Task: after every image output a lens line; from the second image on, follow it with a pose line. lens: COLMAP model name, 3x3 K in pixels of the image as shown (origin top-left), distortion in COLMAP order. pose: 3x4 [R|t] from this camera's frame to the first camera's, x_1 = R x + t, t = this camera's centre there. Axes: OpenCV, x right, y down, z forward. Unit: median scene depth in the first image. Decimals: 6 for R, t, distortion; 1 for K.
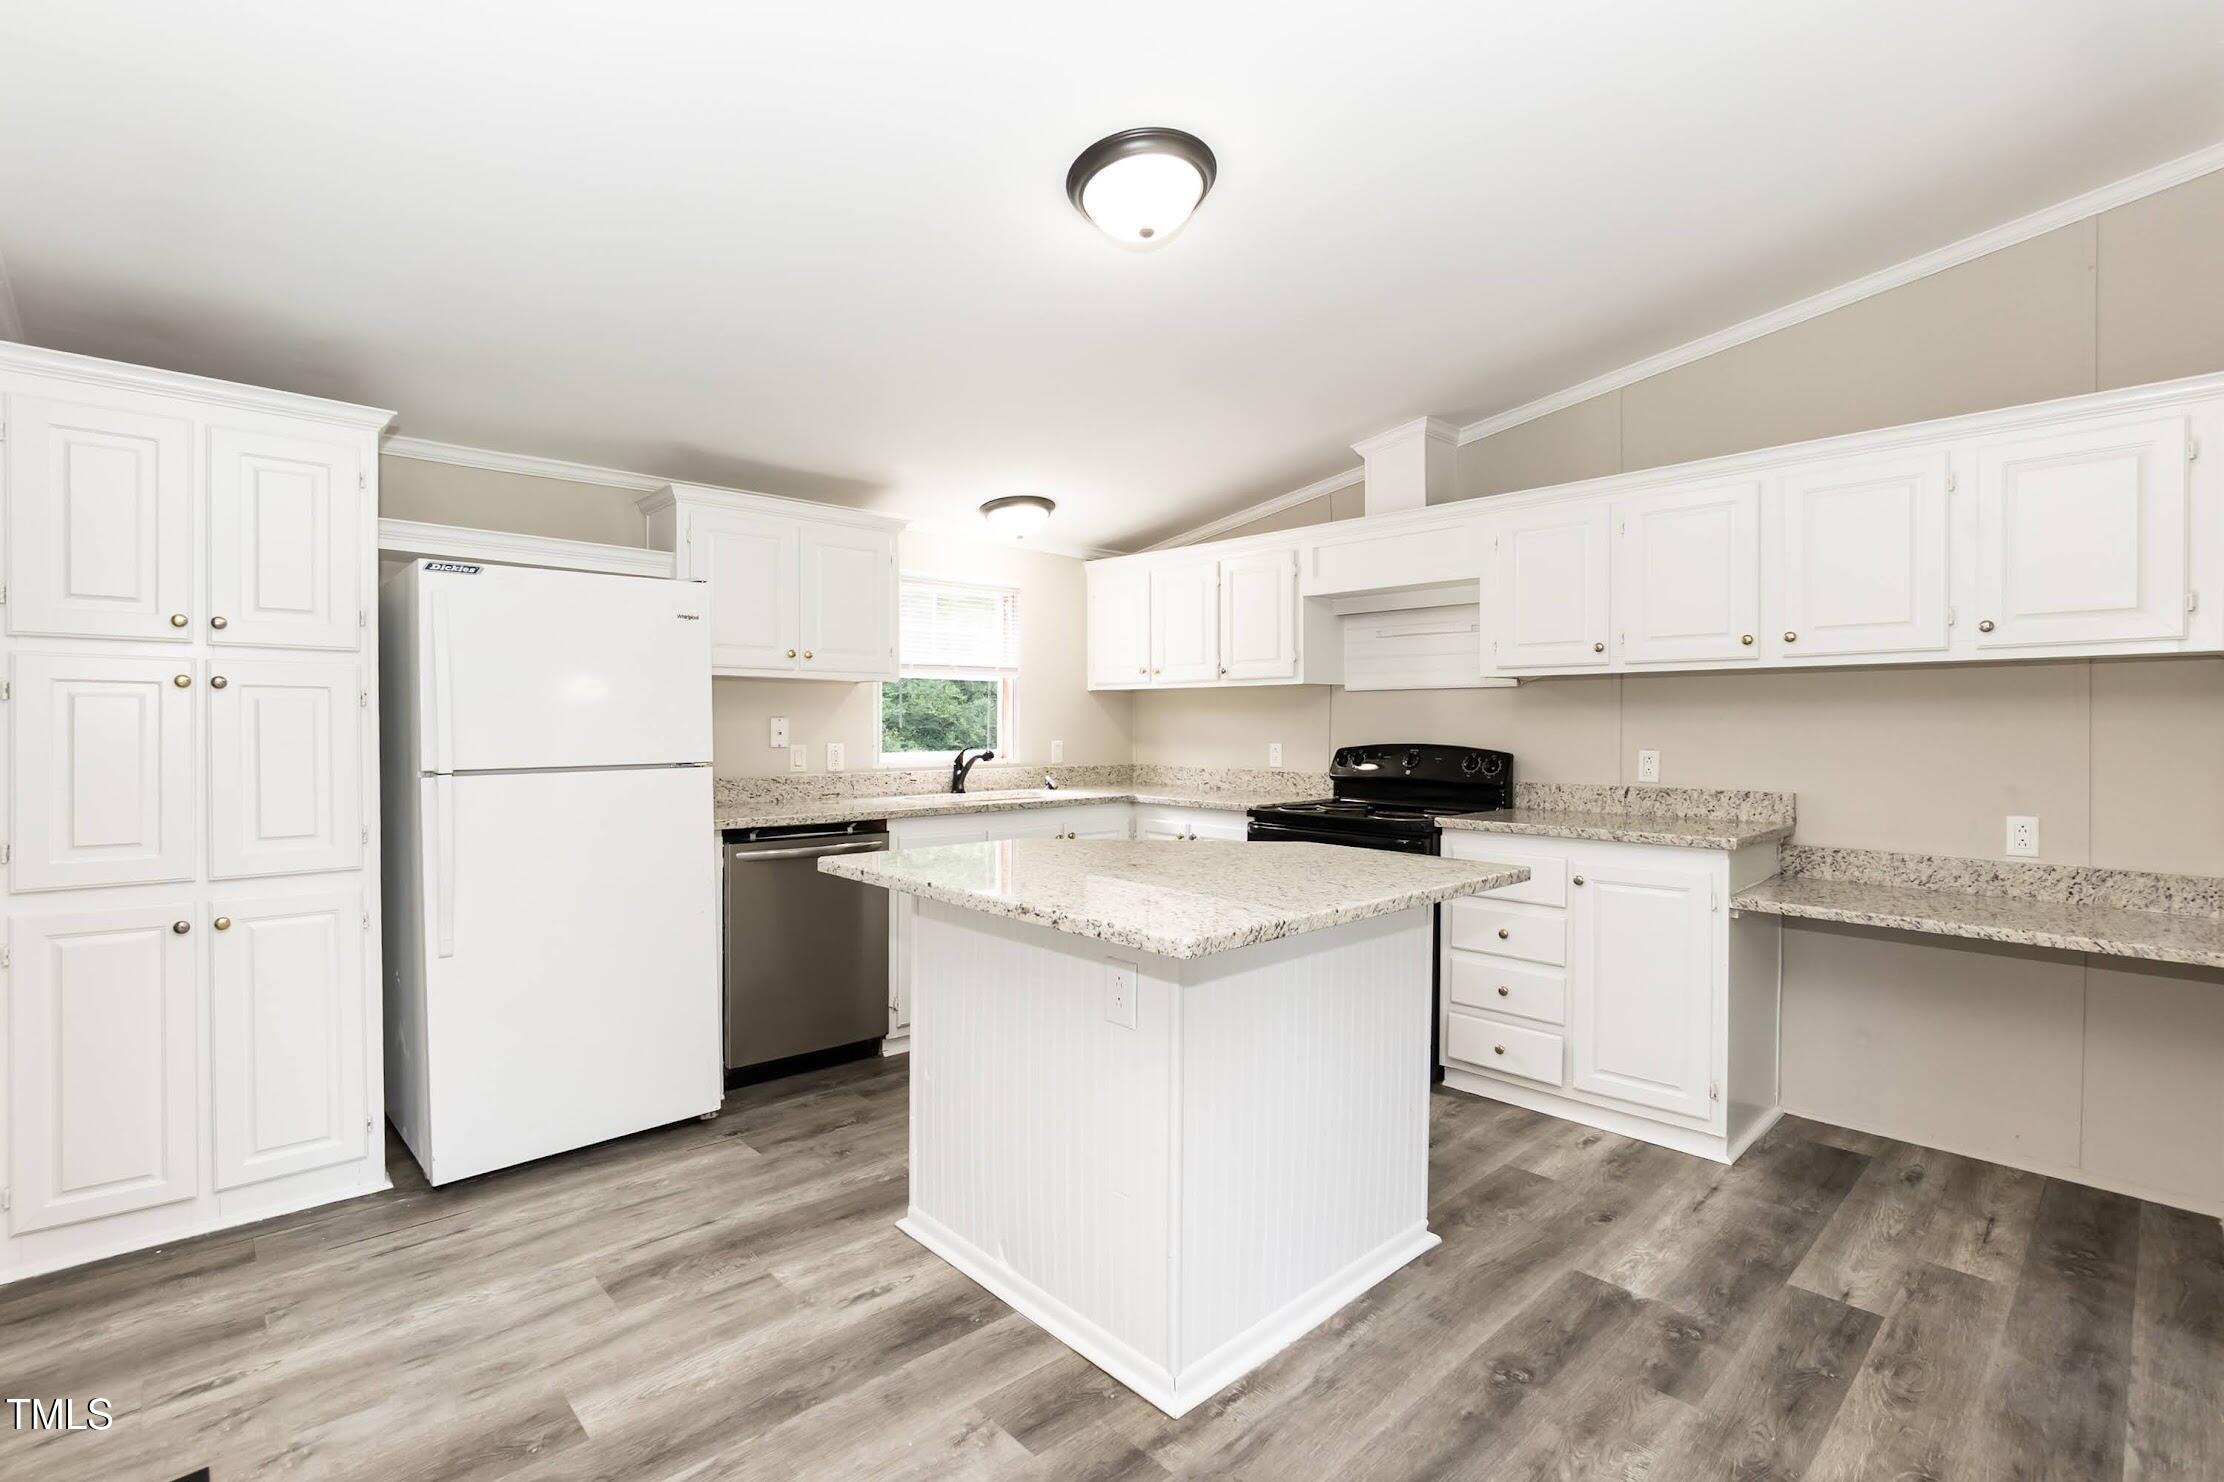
lens RADIAL K [[982.7, 0, 1079.4], [0, 982.7, 749.3], [0, 0, 1]] dist [-0.018707, 0.000043]
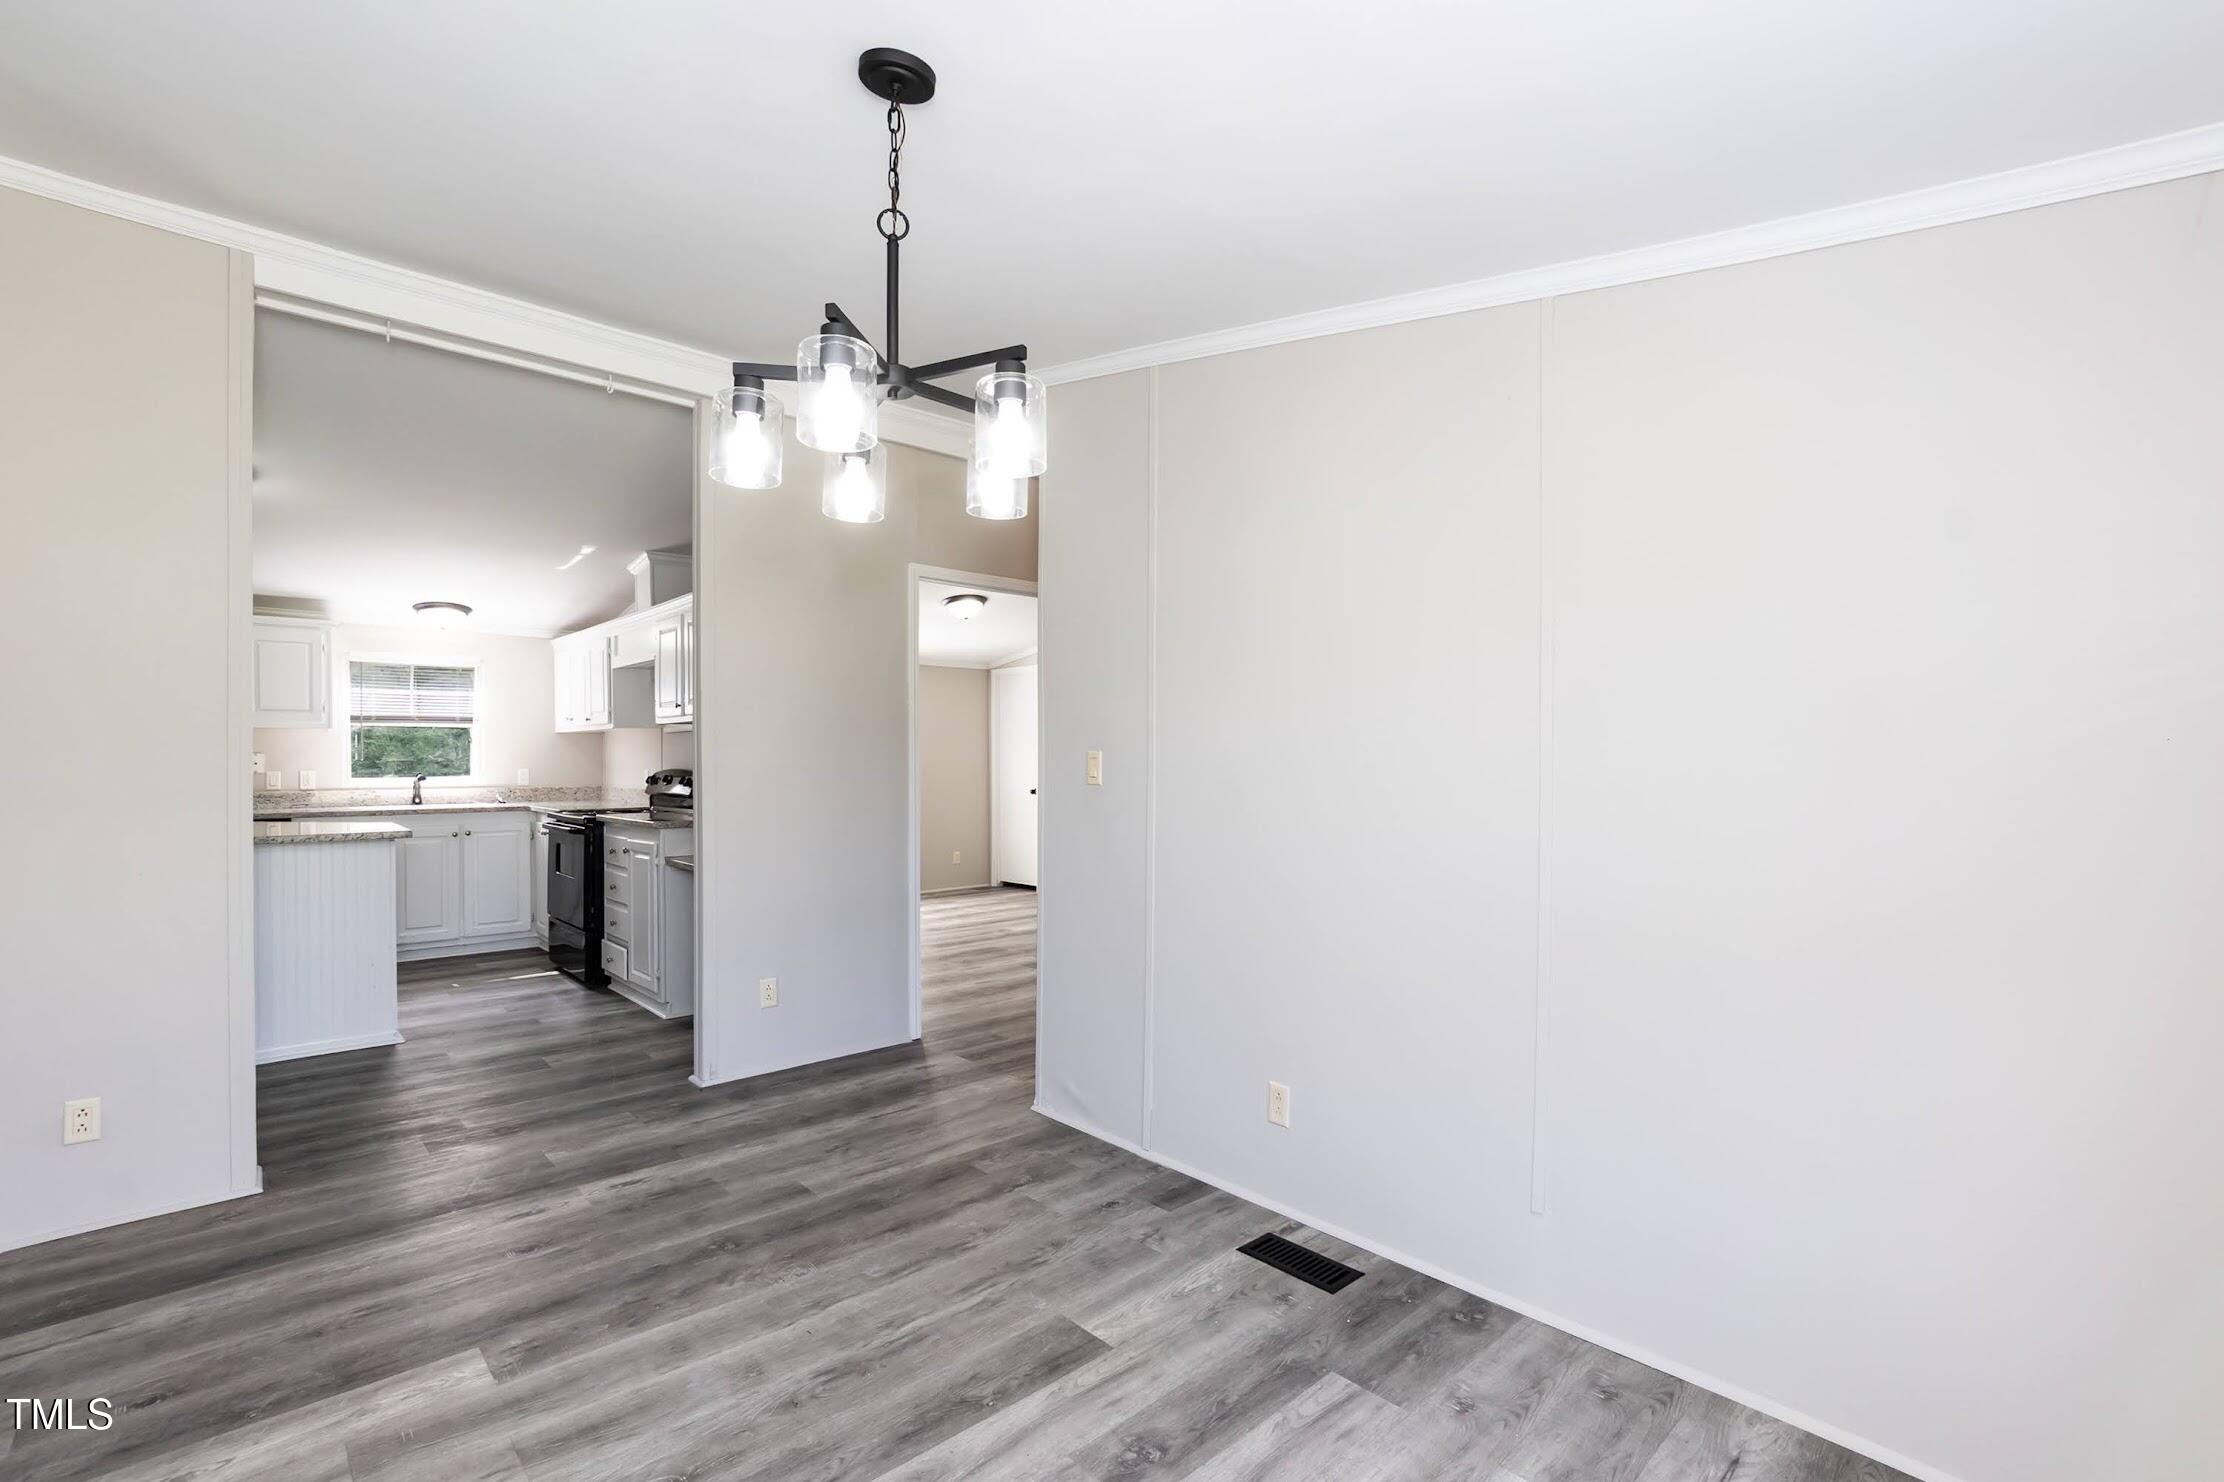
lens RADIAL K [[982.7, 0, 1108.8], [0, 982.7, 793.9], [0, 0, 1]] dist [-0.037009, 0.011878]
pose [[0.999901, -0.002644, 0.013798, 1.205507], [0.002478, 0.999925, 0.011982, 0.019946], [-0.013829, -0.011947, 0.999833, -0.577396]]
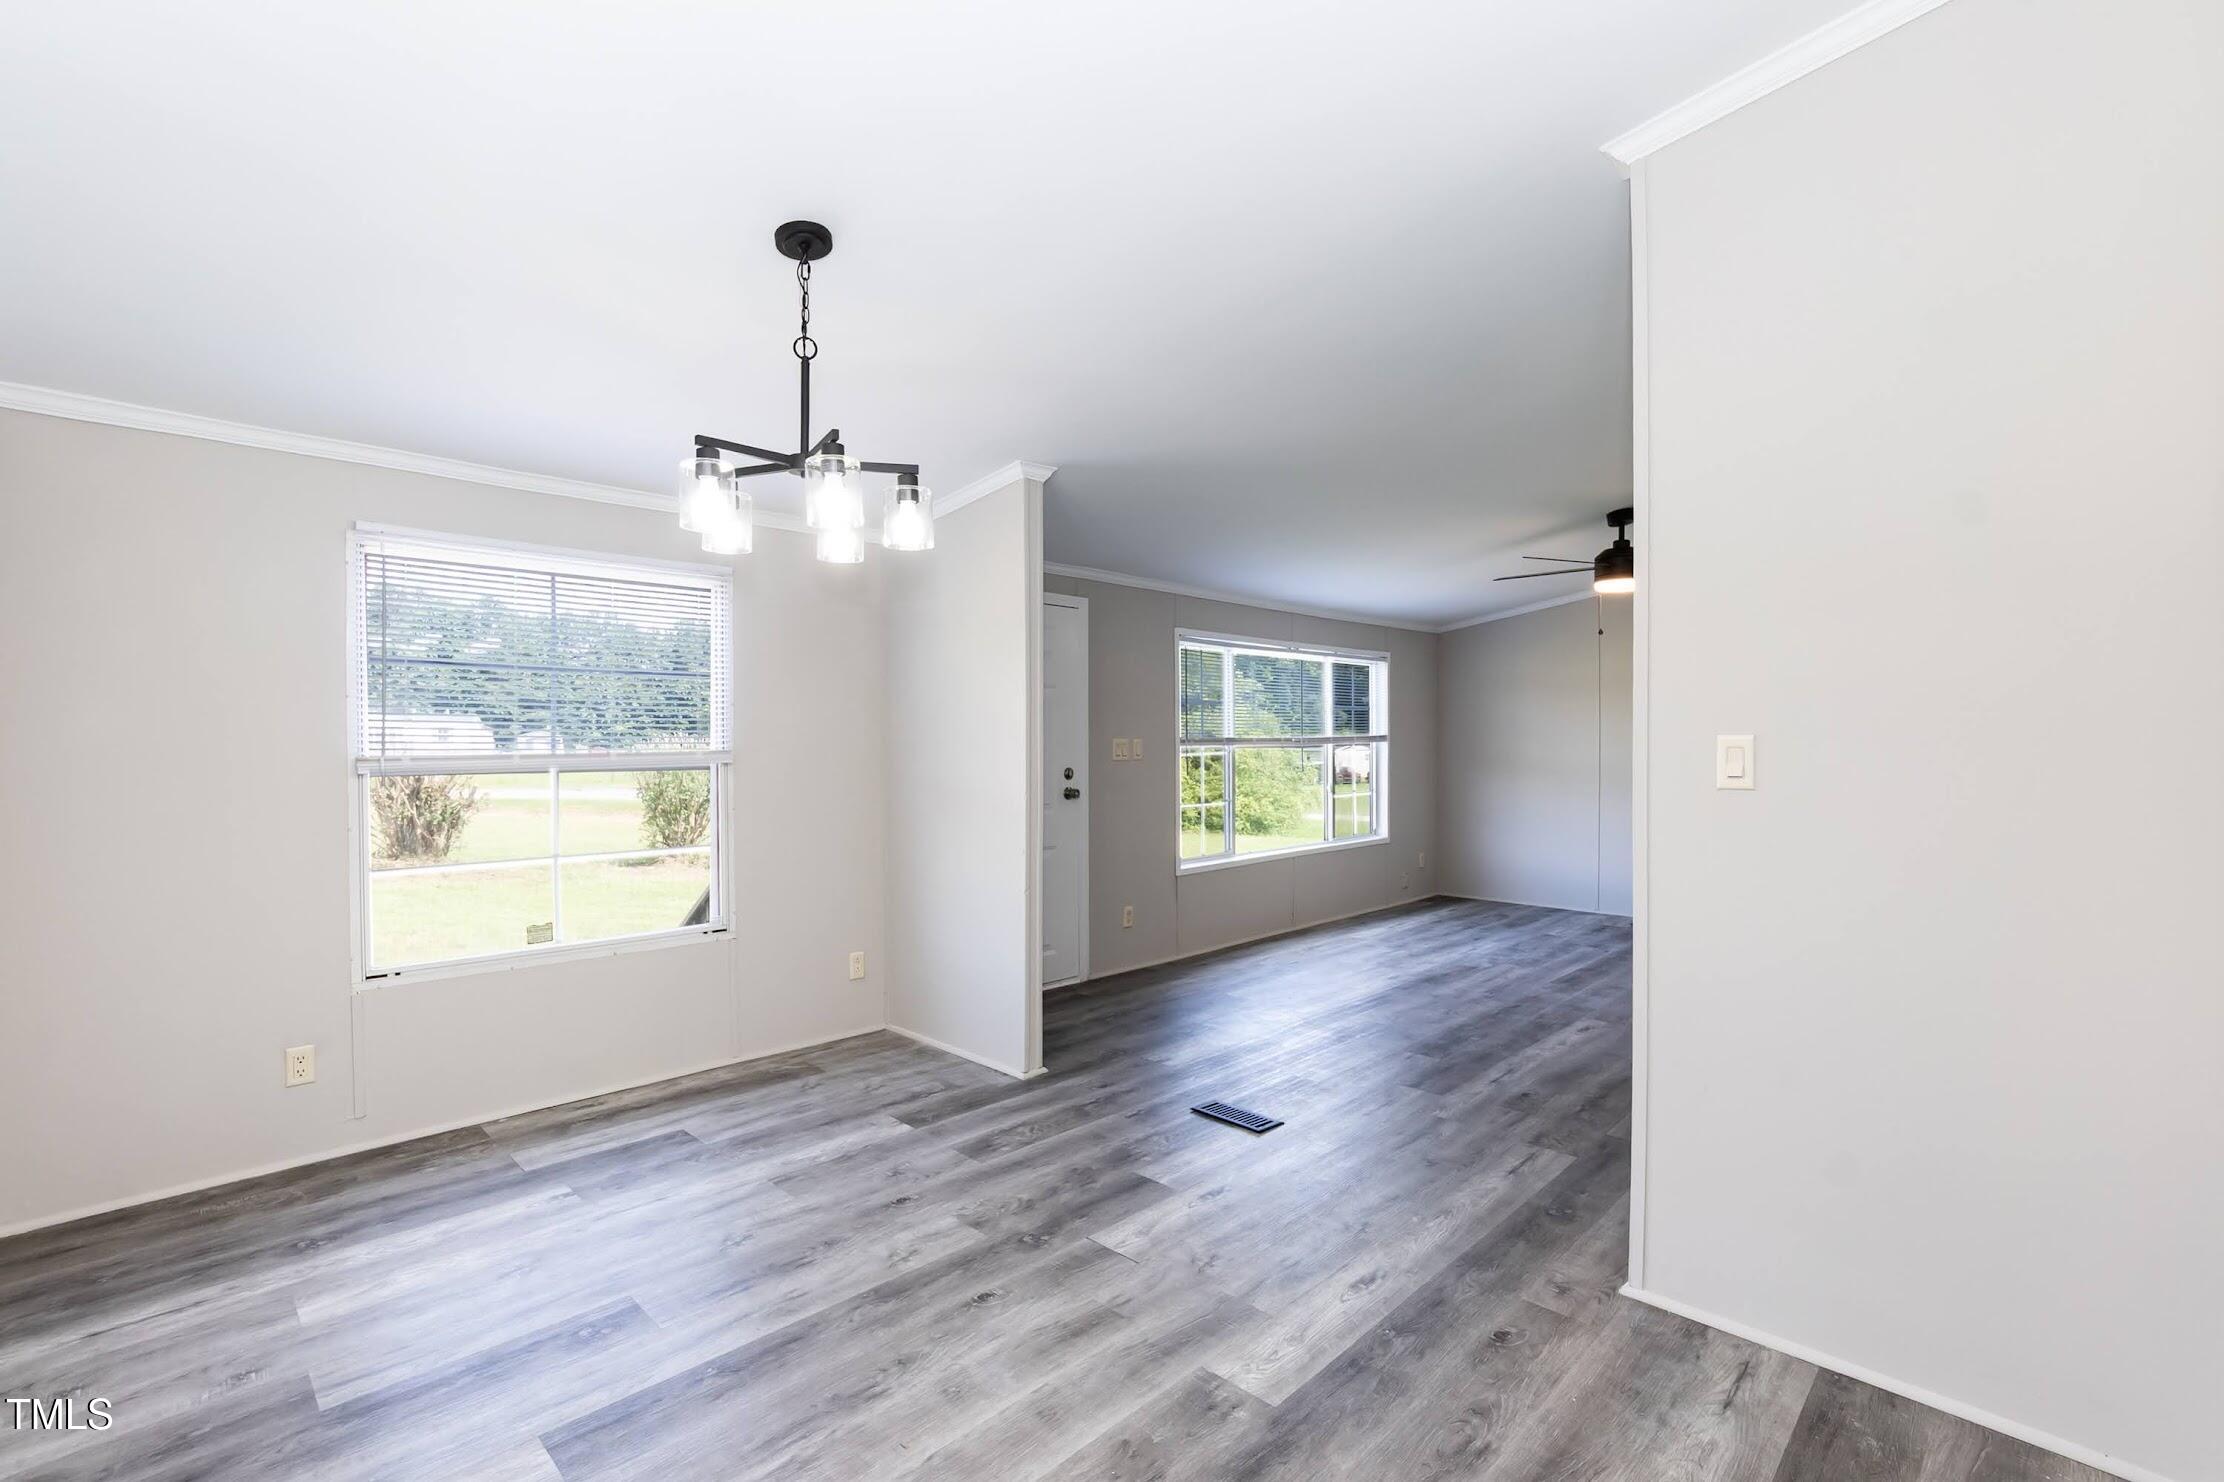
lens RADIAL K [[981.6, 0, 1112.0], [0, 981.6, 741.0], [0, 0, 1]] dist [-0.034608, 0.011874]
pose [[-0.998408, -0.006907, -0.055986, 0.928372], [-0.008285, 0.999668, 0.024414, -0.012427], [0.055798, 0.024839, -0.998133, 0.606339]]
